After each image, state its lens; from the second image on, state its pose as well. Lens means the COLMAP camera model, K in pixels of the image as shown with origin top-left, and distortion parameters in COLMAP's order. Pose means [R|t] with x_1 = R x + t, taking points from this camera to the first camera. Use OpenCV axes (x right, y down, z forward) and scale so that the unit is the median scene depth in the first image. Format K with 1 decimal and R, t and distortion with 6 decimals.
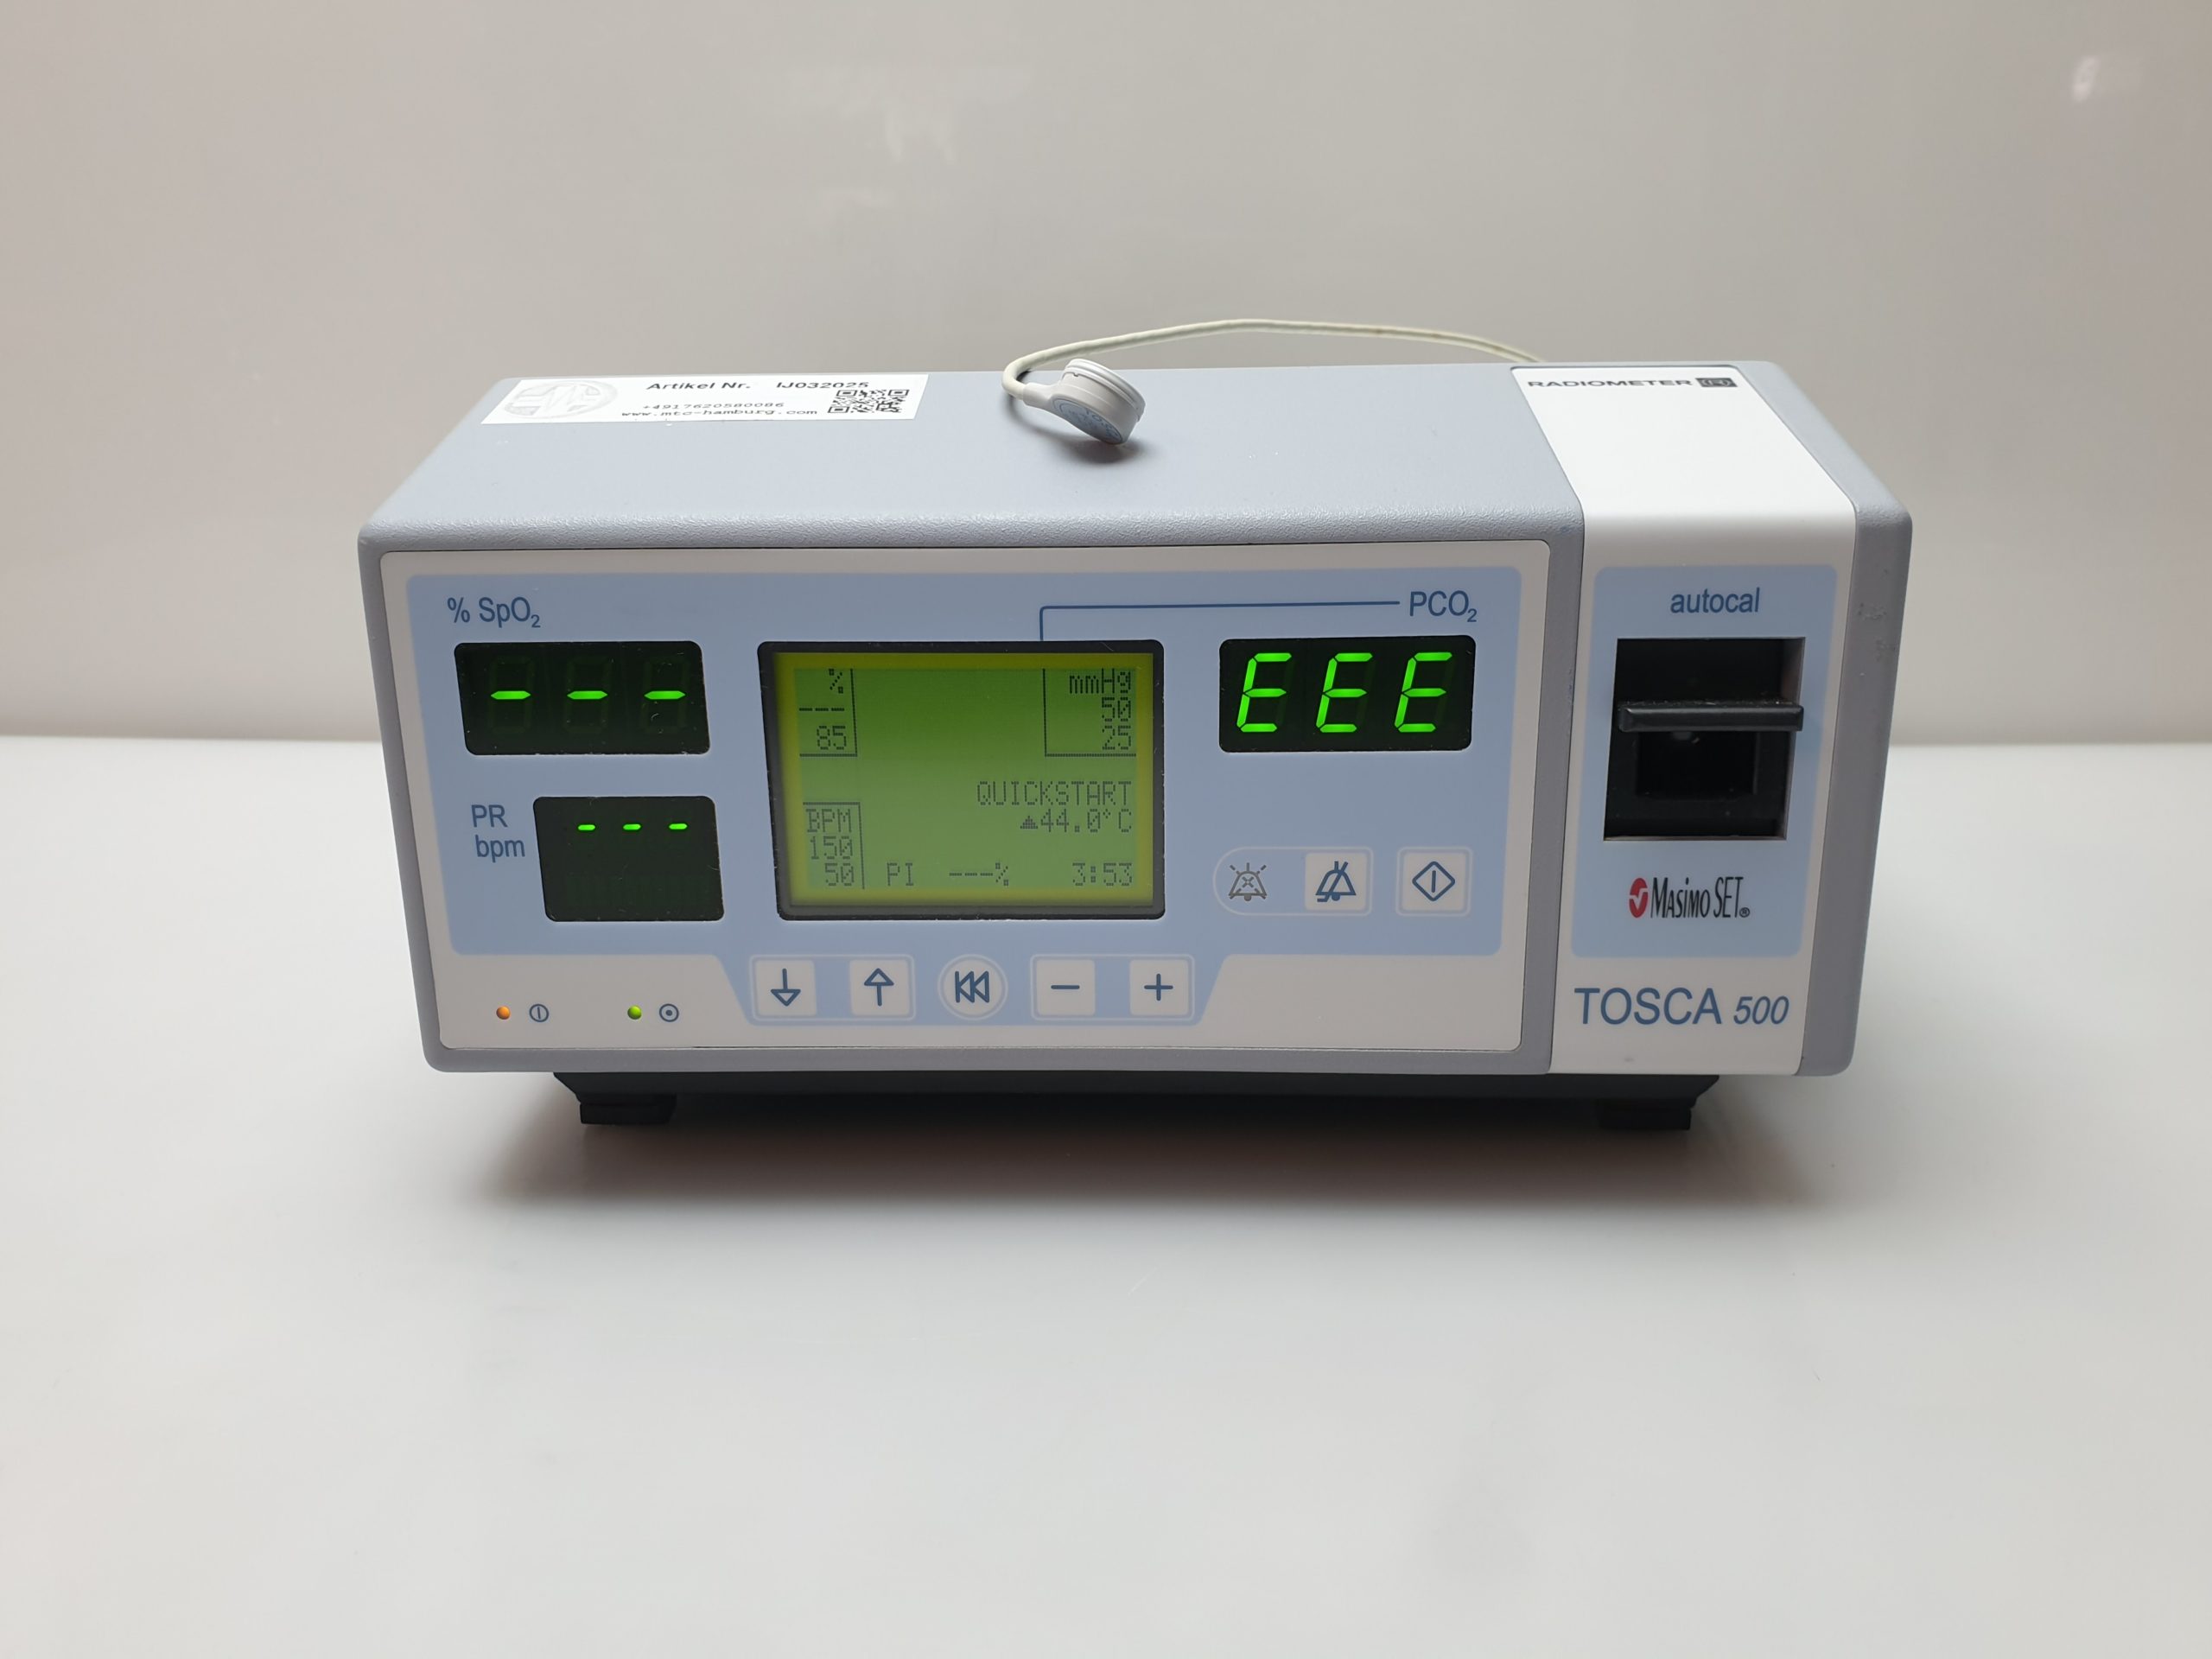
lens RADIAL K [[1815.0, 0, 1093.4], [0, 1815.0, 803.3], [0, 0, 1]] dist [0.077519, -0.319586]
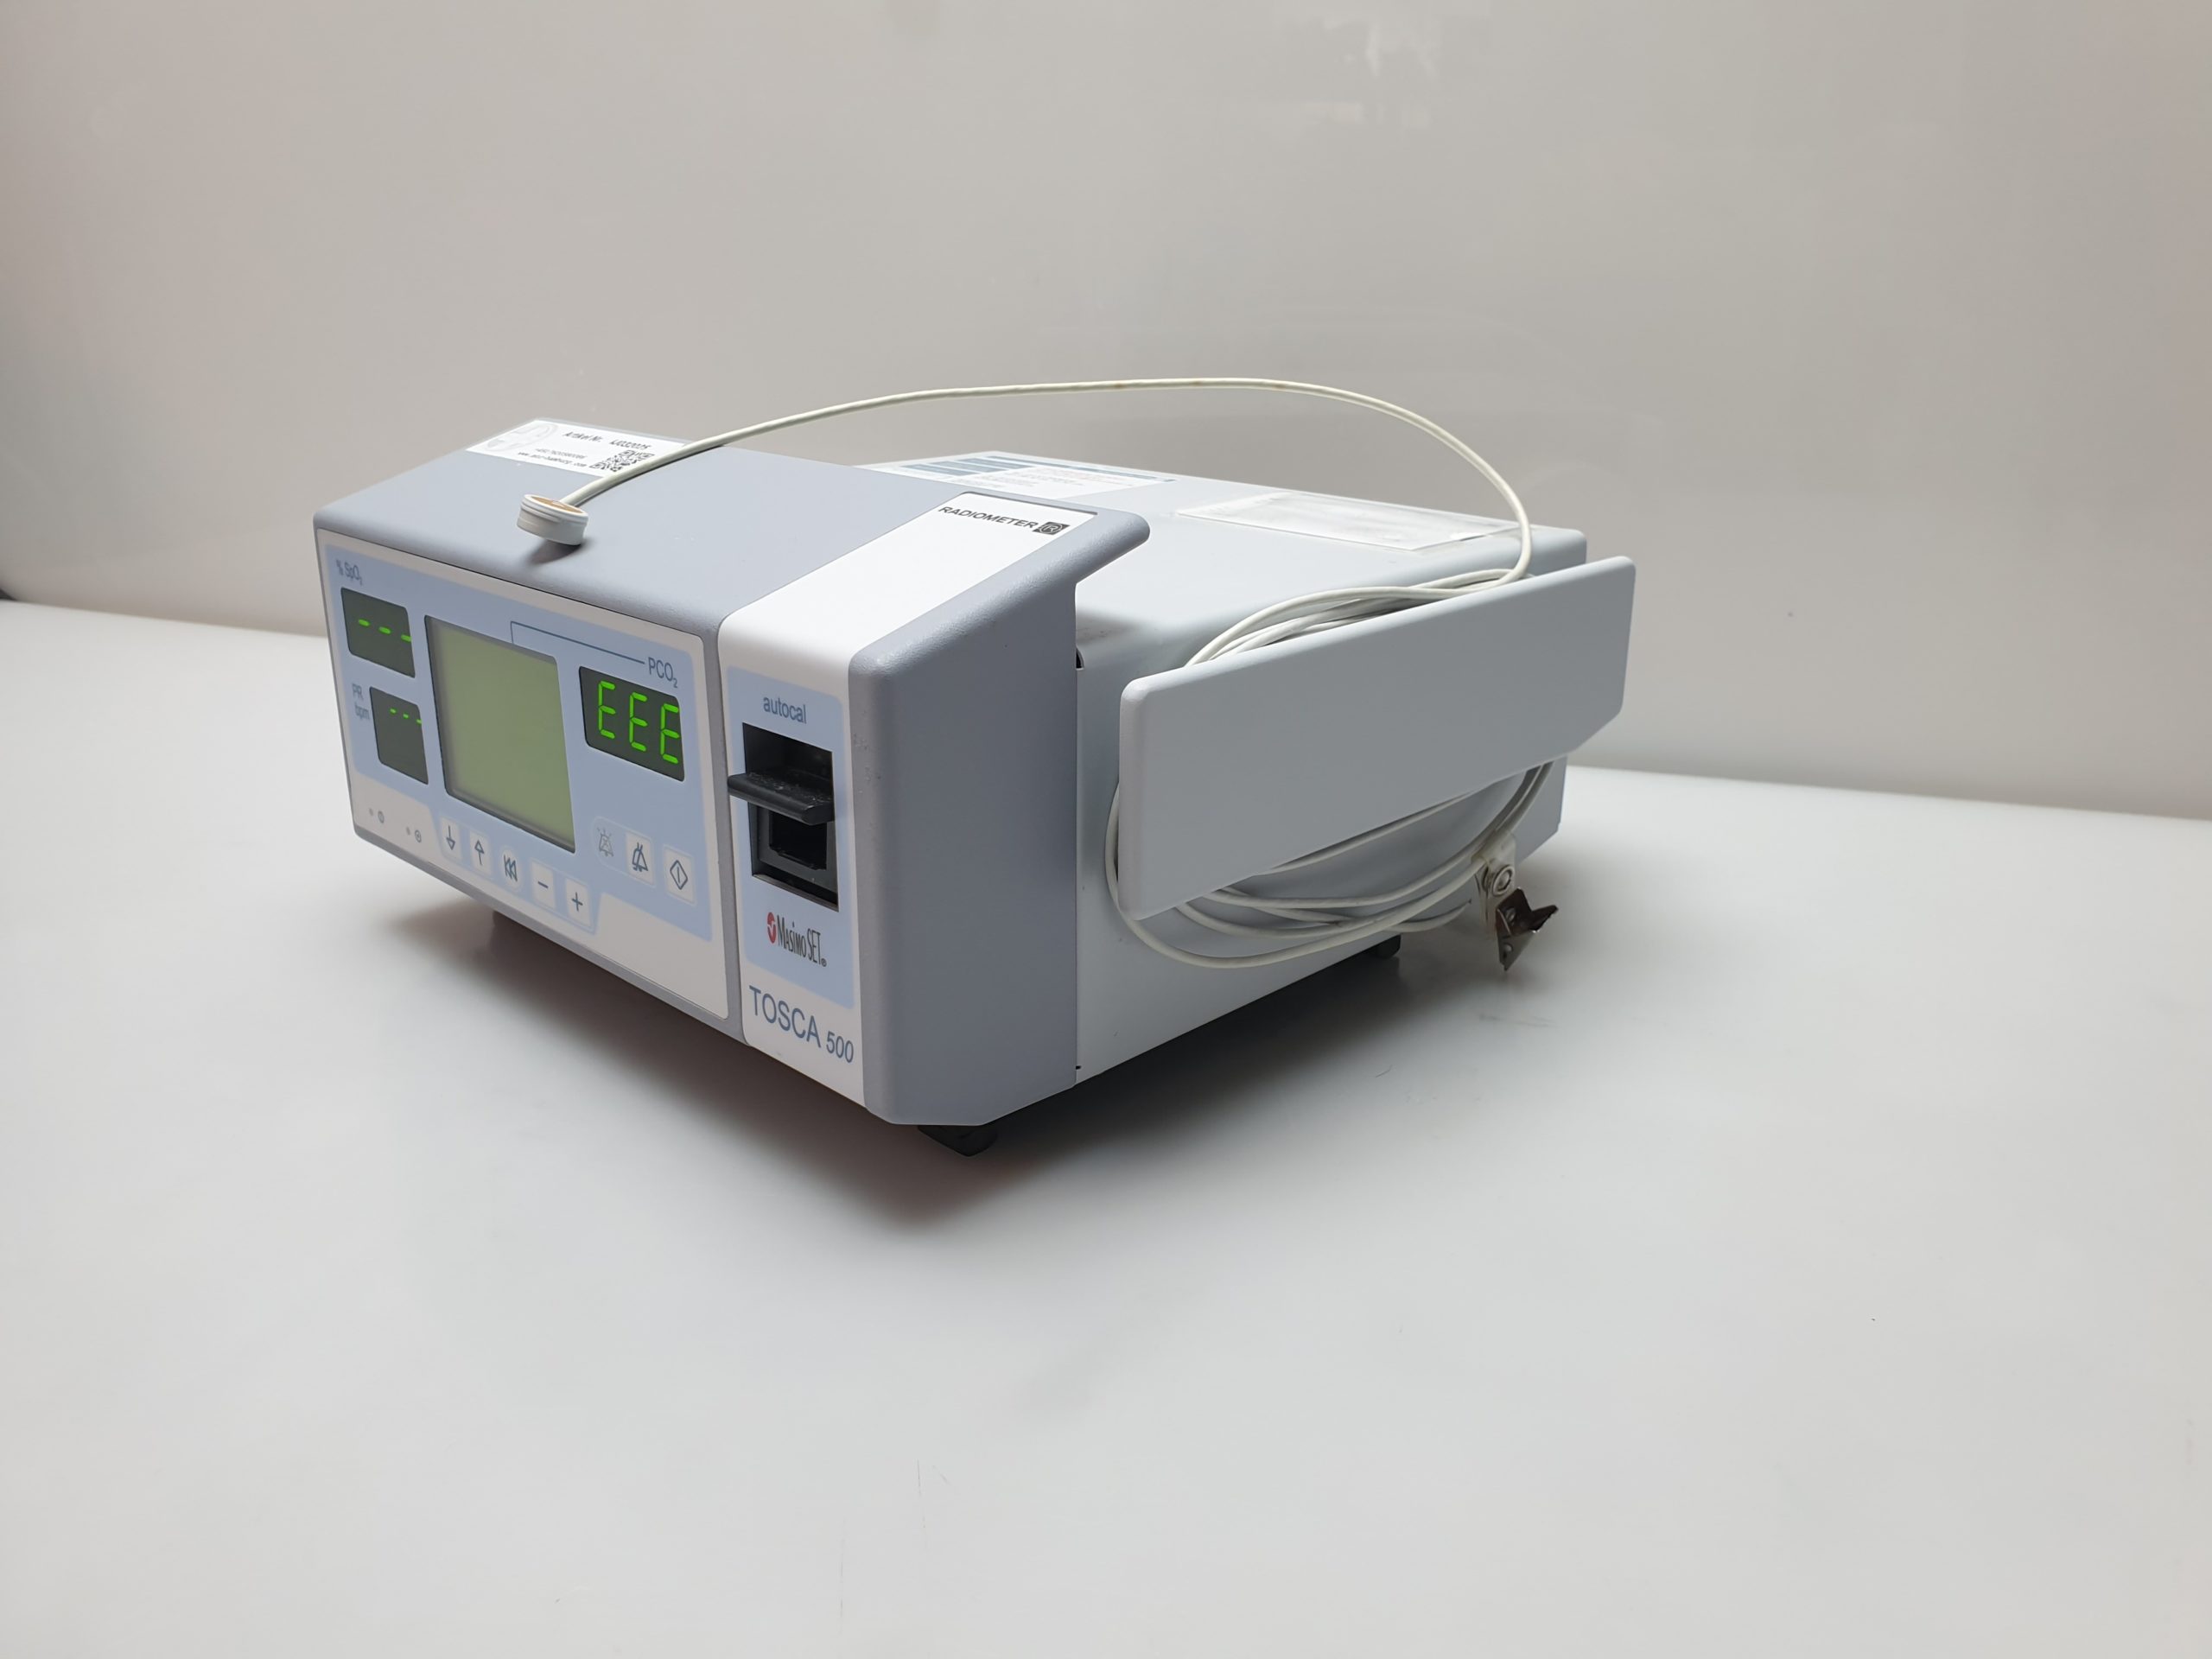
lens RADIAL K [[1815.0, 0, 1107.5], [0, 1815.0, 808.5], [0, 0, 1]] dist [0.077519, -0.319586]
pose [[0.741194, 0.230776, -0.630376, 1.236660], [-0.200245, 0.972306, 0.120507, -0.225599], [0.640729, 0.036911, 0.766879, 0.174688]]
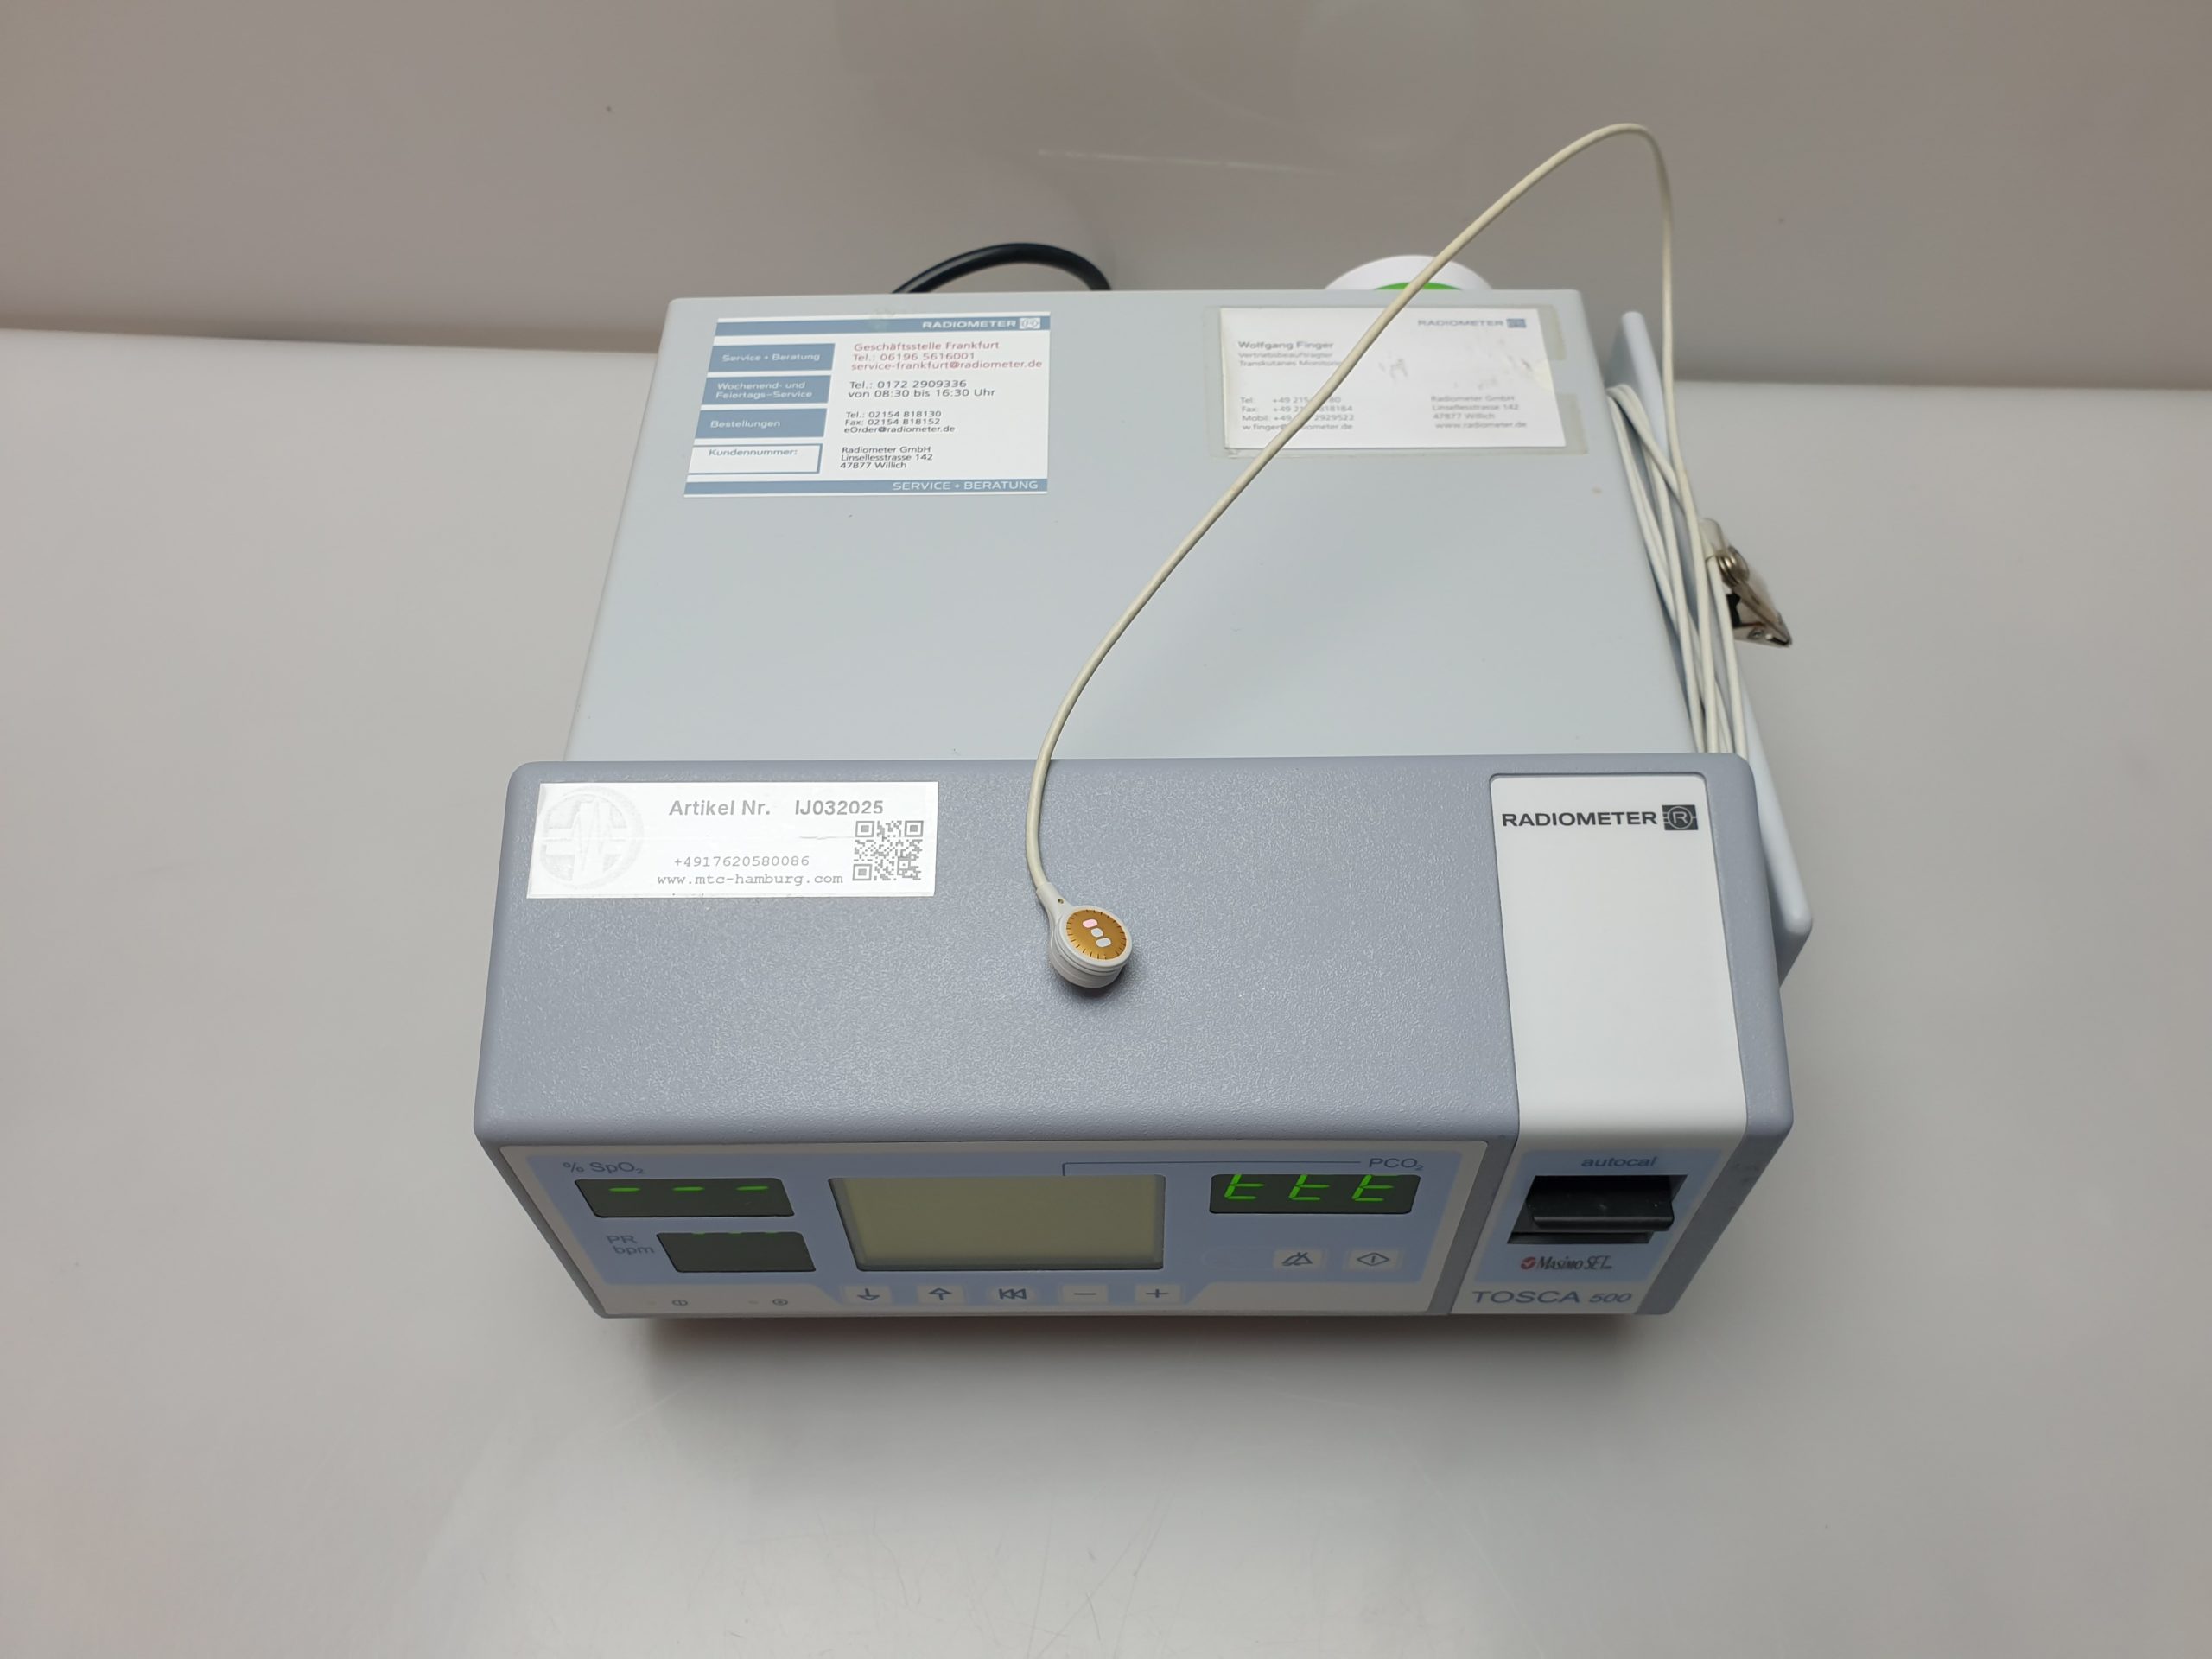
lens RADIAL K [[1815.0, 0, 1109.3], [0, 1815.0, 840.7], [0, 0, 1]] dist [0.077519, -0.319586]
pose [[0.999342, -0.028034, 0.023035, -0.019256], [0.007606, 0.782609, 0.622467, -0.978667], [-0.035478, -0.621881, 0.782307, 0.183416]]
